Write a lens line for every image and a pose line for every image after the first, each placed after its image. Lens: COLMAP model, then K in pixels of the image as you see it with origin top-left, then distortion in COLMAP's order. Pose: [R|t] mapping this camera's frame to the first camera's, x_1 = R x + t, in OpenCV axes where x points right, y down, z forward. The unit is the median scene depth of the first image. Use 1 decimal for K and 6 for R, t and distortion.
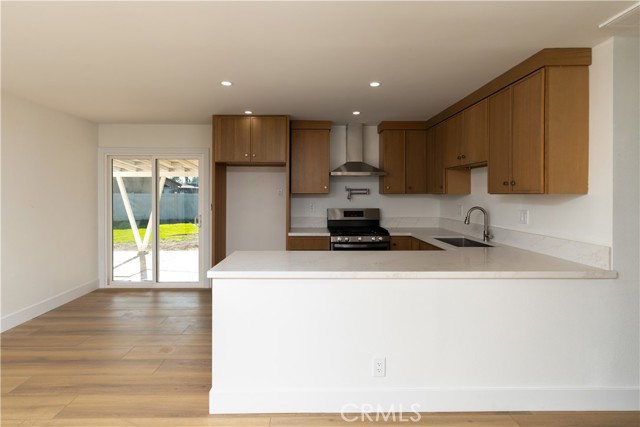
lens RADIAL K [[317.1, 0, 313.6], [0, 317.1, 195.0], [0, 0, 1]] dist [0.003020, 0.000422]
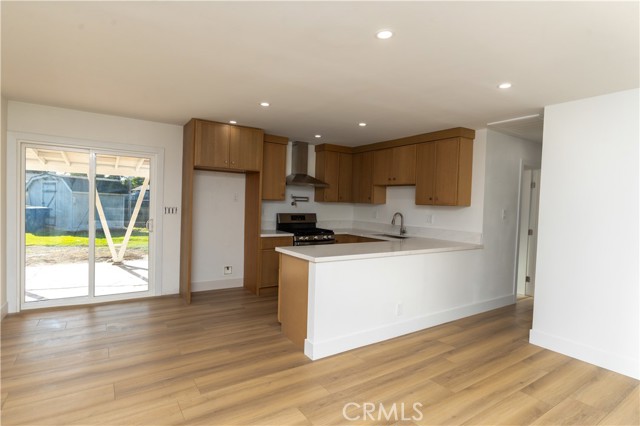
lens RADIAL K [[332.3, 0, 320.0], [0, 332.3, 213.0], [0, 0, 1]] dist [-0.003778, -0.000496]
pose [[0.837467, 0.008721, 0.546418, -0.543787], [-0.030664, 0.999047, 0.031052, 0.000486], [-0.545626, -0.042761, 0.836937, -0.099216]]
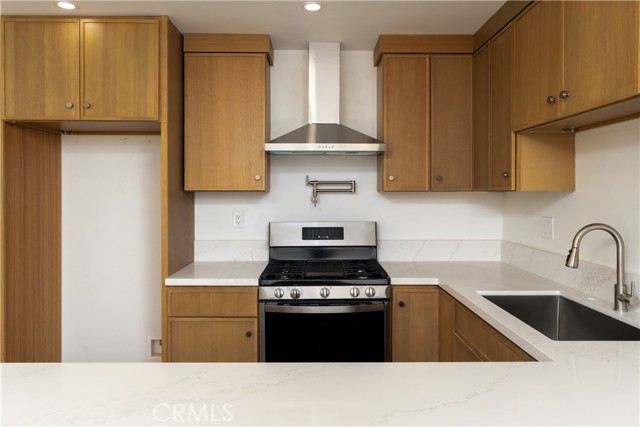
lens RADIAL K [[454.1, 0, 320.4], [0, 454.1, 197.8], [0, 0, 1]] dist [0.001535, -0.000191]
pose [[0.999990, -0.000609, -0.004366, 0.141863], [0.000629, 0.999988, 0.004757, 0.002274], [0.004363, -0.004760, 0.999979, 0.355081]]
